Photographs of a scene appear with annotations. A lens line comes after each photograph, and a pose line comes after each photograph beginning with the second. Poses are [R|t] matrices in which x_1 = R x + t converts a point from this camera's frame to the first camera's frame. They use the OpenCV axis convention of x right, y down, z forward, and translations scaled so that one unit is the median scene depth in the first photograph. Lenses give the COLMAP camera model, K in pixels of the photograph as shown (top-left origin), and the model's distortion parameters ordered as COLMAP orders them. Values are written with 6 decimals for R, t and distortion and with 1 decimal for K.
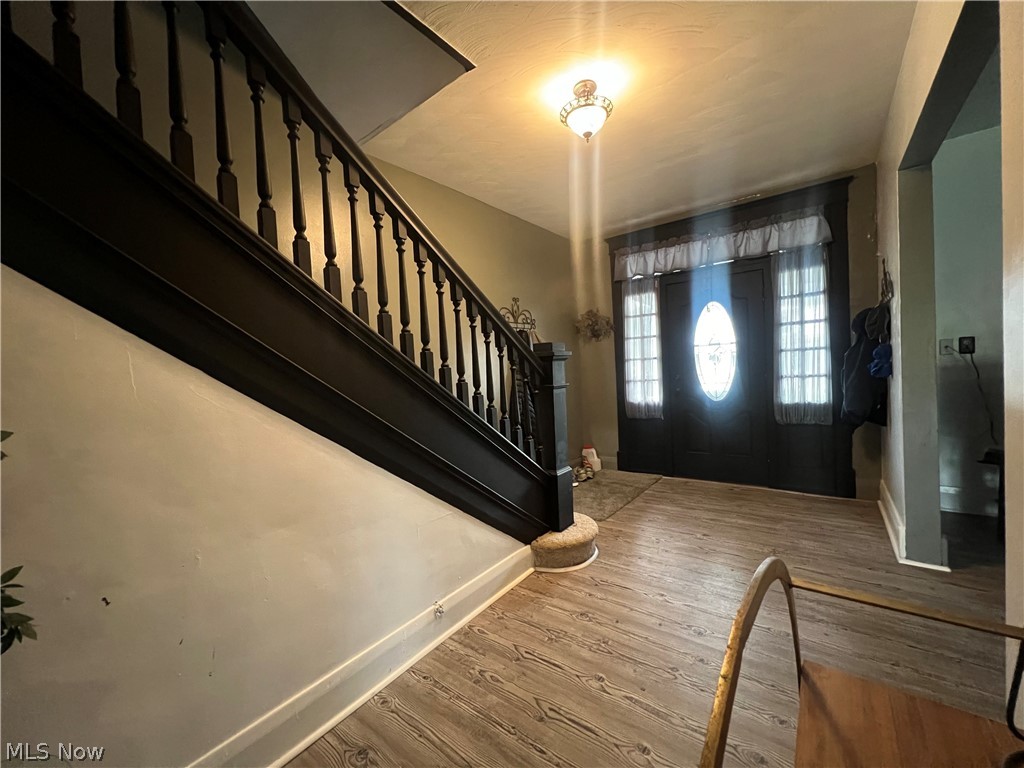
lens RADIAL K [[408.7, 0, 512.0], [0, 408.7, 384.0], [0, 0, 1]] dist [0.000023, 0.000118]
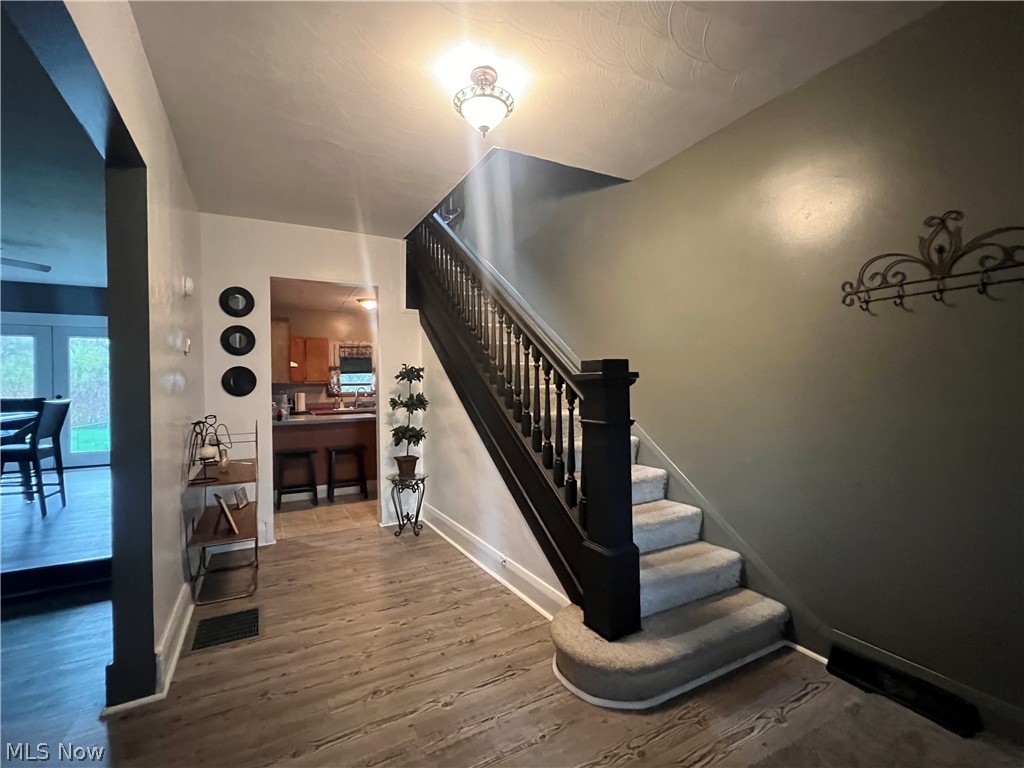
lens RADIAL K [[452.1, 0, 512.0], [0, 452.1, 384.0], [0, 0, 1]] dist [0.000962, 0.000147]
pose [[-0.392469, 0.061938, -0.917678, 1.169309], [0.002612, 0.997801, 0.066228, -0.154166], [0.919762, 0.023595, -0.391768, 1.575761]]
